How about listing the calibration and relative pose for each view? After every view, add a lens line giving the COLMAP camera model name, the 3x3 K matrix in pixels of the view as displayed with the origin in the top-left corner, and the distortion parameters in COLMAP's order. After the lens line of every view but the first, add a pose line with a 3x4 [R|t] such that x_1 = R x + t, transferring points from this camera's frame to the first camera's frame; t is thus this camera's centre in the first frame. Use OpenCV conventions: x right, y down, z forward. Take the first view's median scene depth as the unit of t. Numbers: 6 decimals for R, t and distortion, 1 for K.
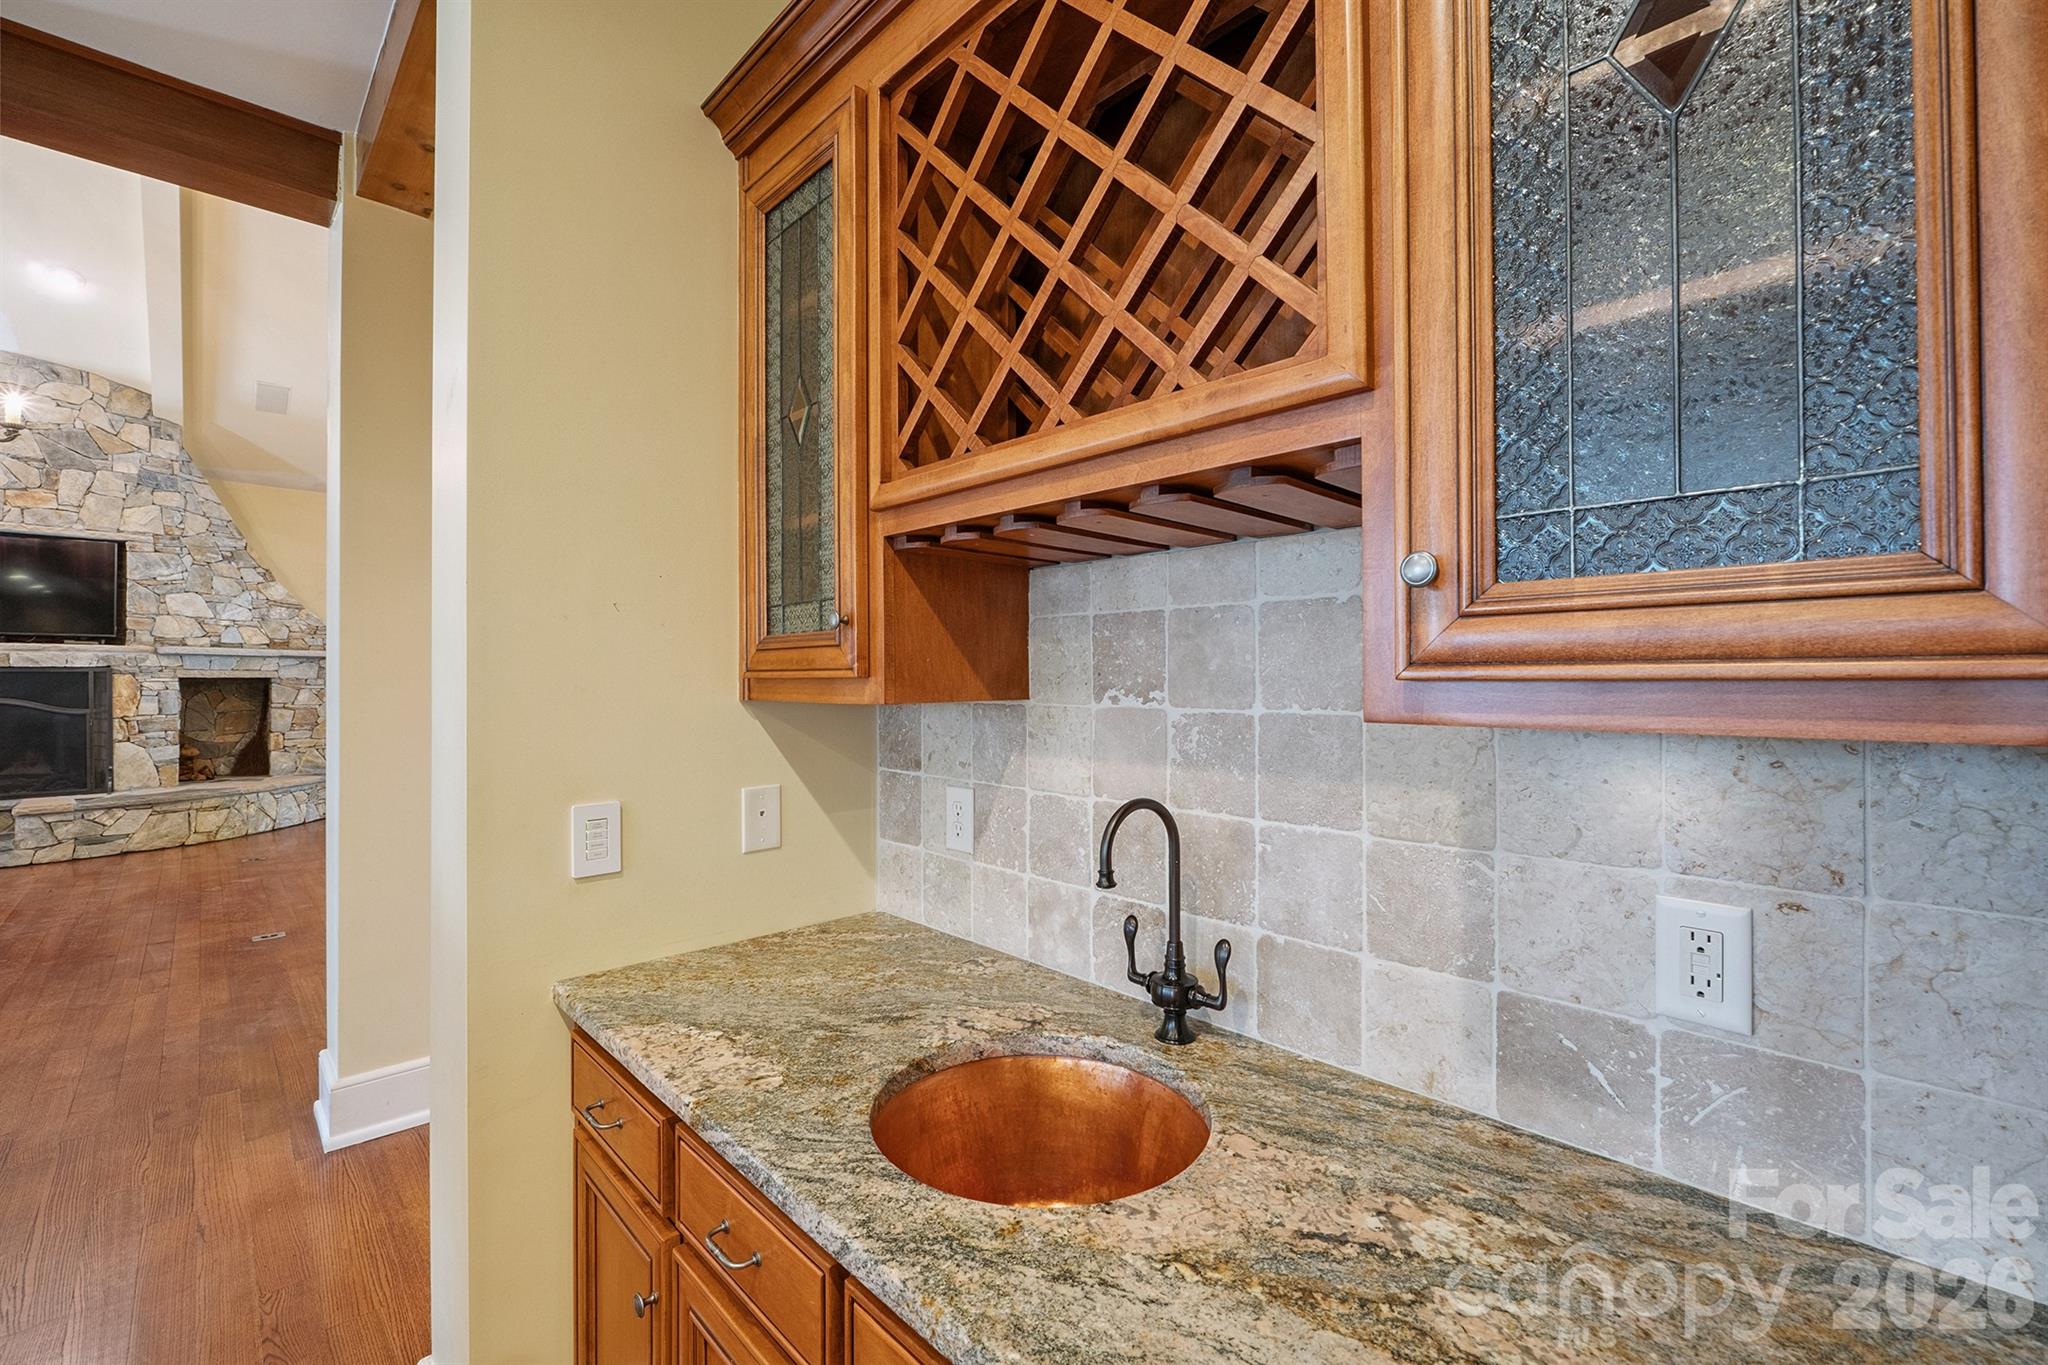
lens RADIAL K [[861.0, 0, 1022.0], [0, 861.0, 673.7], [0, 0, 1]] dist [-0.010138, 0.000265]
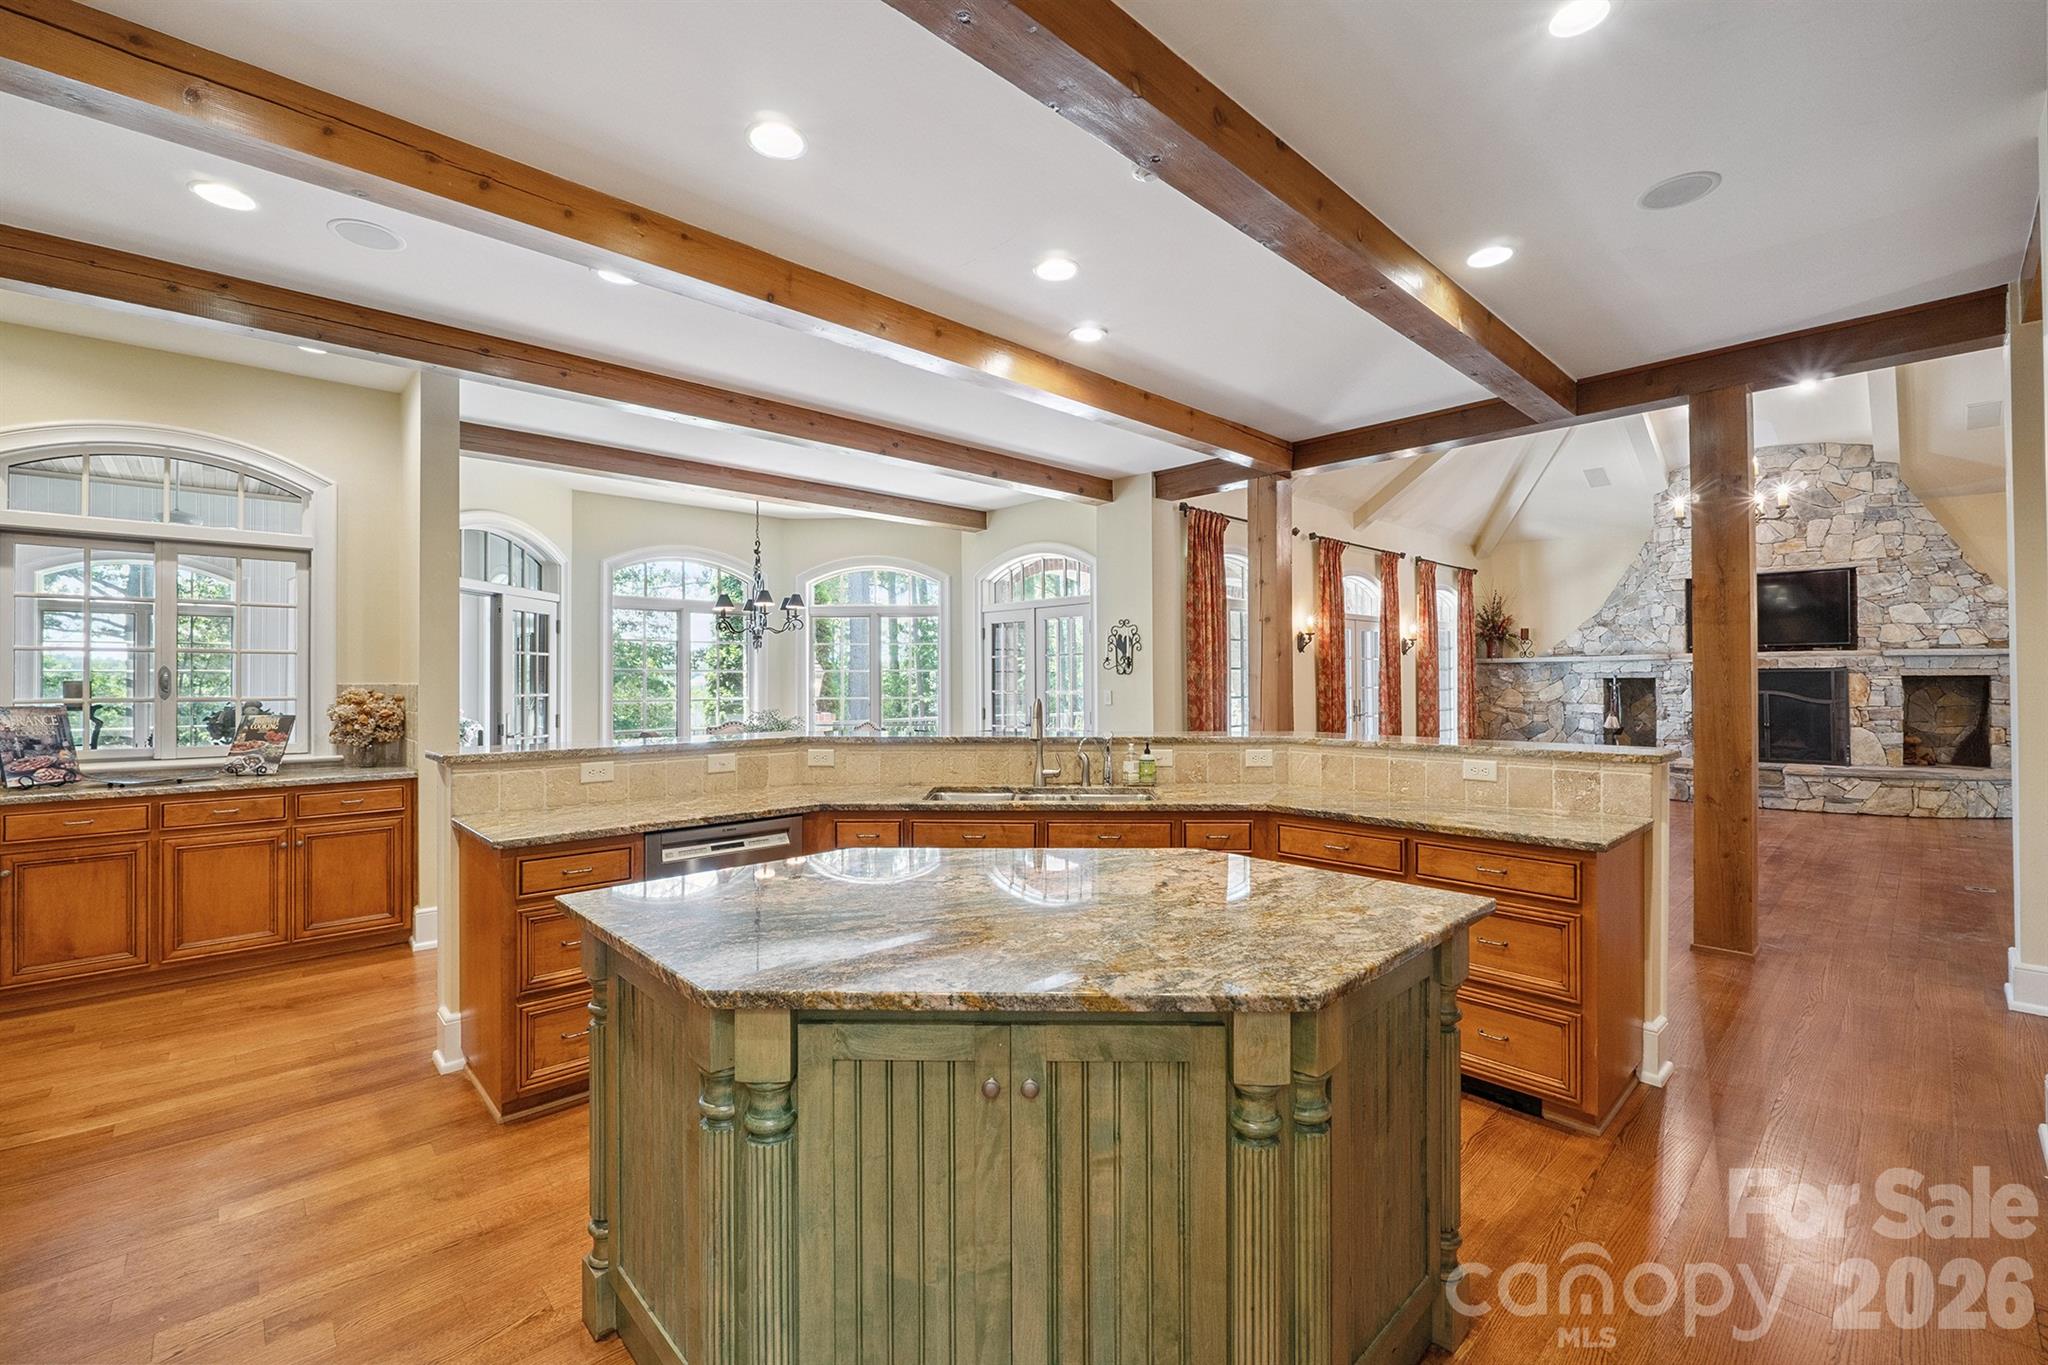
lens RADIAL K [[861.0, 0, 1020.1], [0, 861.0, 673.2], [0, 0, 1]] dist [-0.010138, 0.000265]
pose [[-0.011903, -0.009193, -0.999887, 0.216179], [0.010869, 0.999897, -0.009322, -0.000938], [0.999870, -0.010978, -0.011802, -0.217667]]
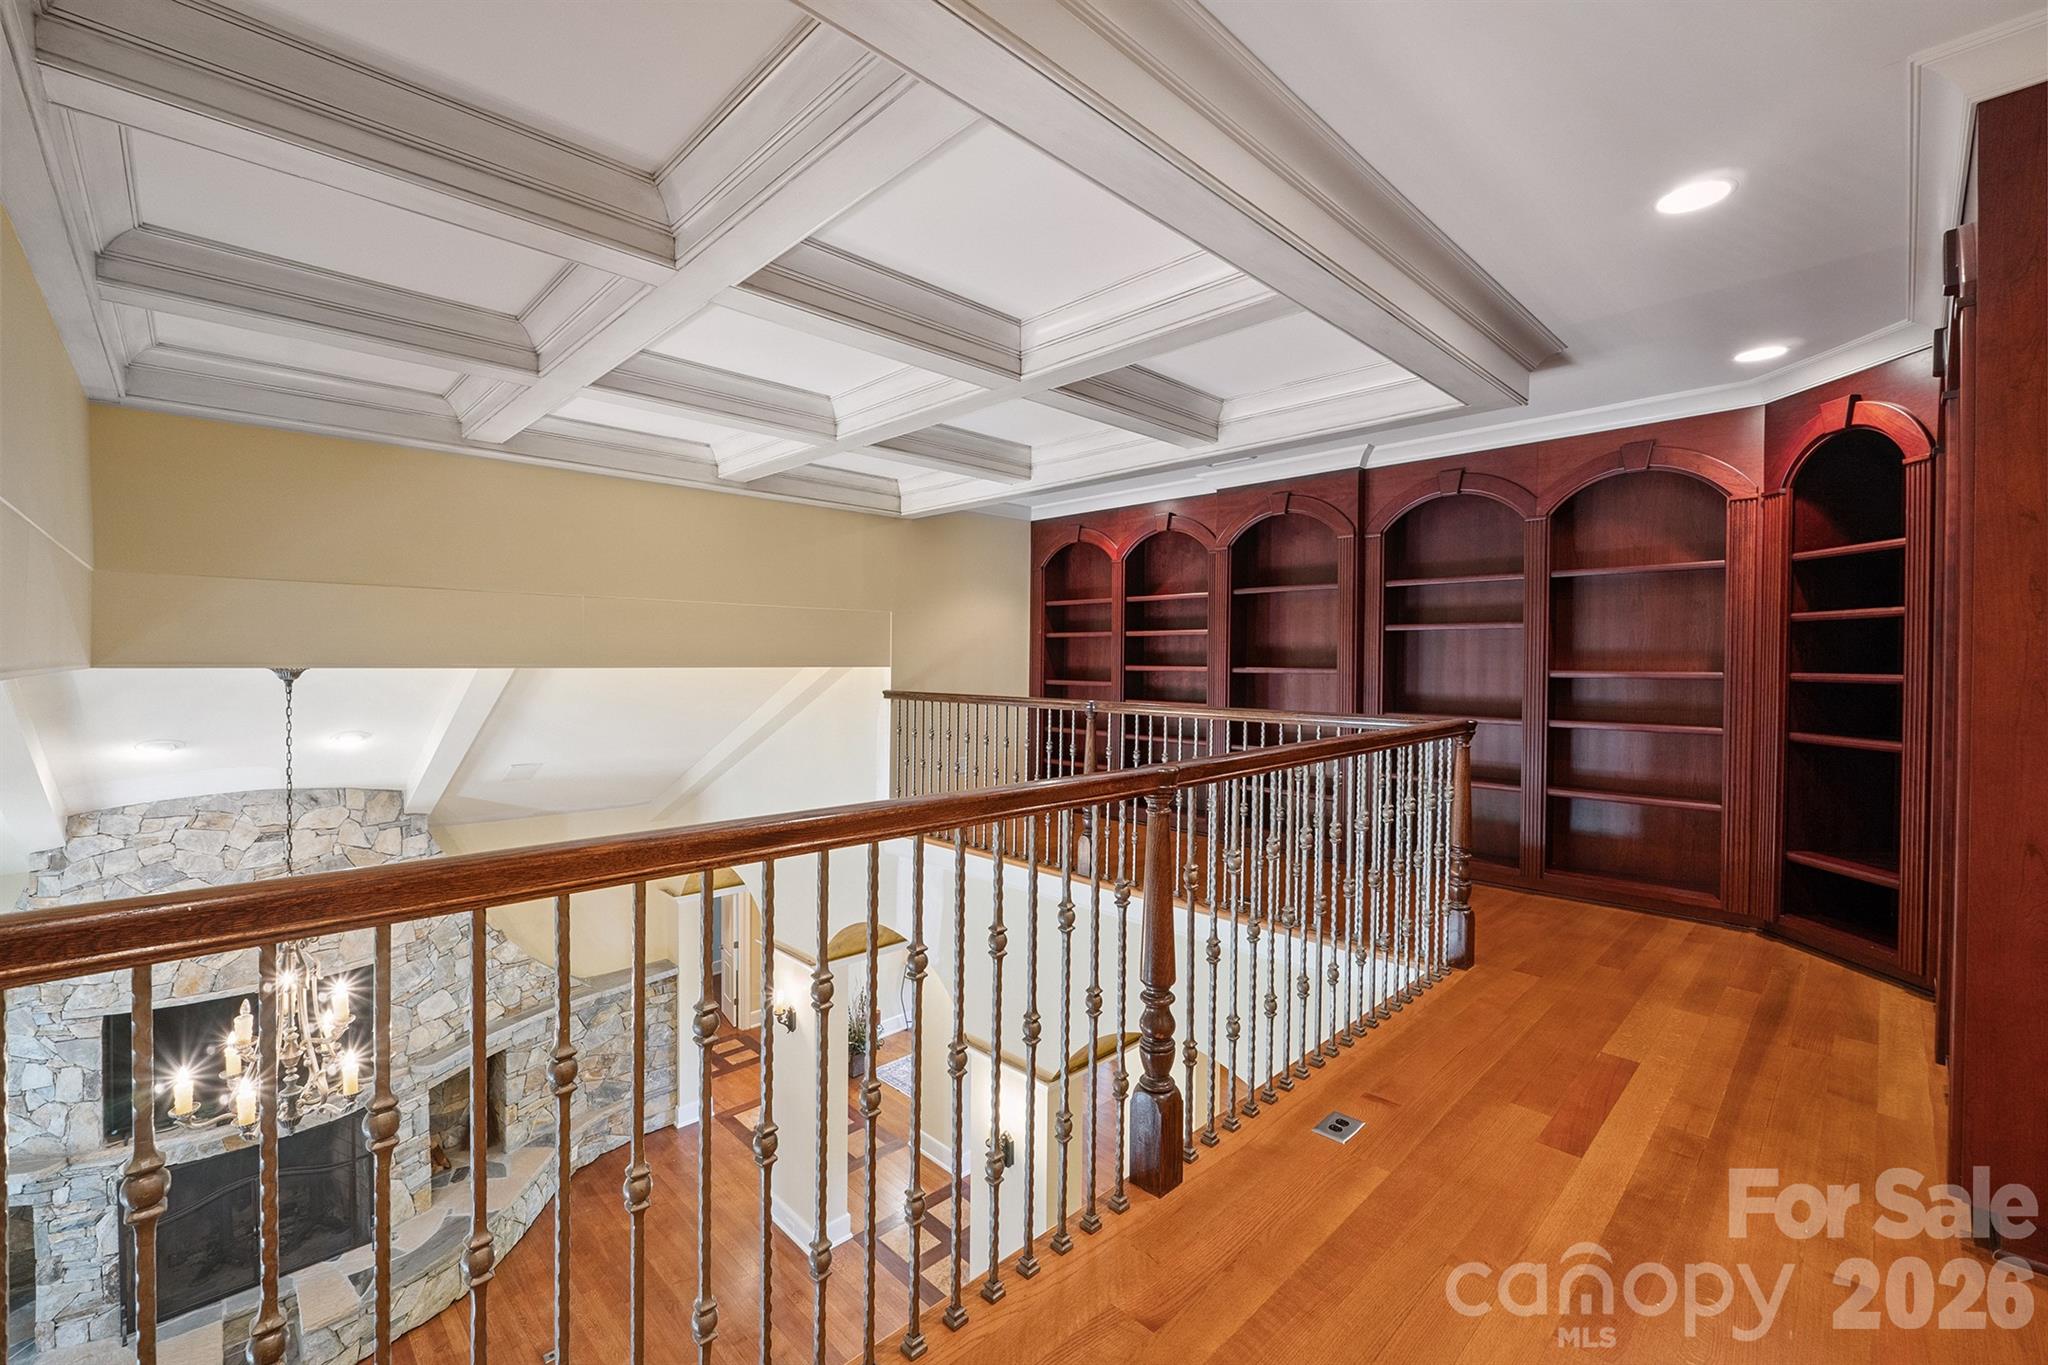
lens RADIAL K [[861.0, 0, 1019.7], [0, 861.0, 673.4], [0, 0, 1]] dist [-0.010138, 0.000265]
pose [[0.999974, -0.002133, 0.006954, -0.378678], [0.002051, 0.999929, 0.011755, -0.460784], [-0.006979, -0.011741, 0.999907, 0.095397]]
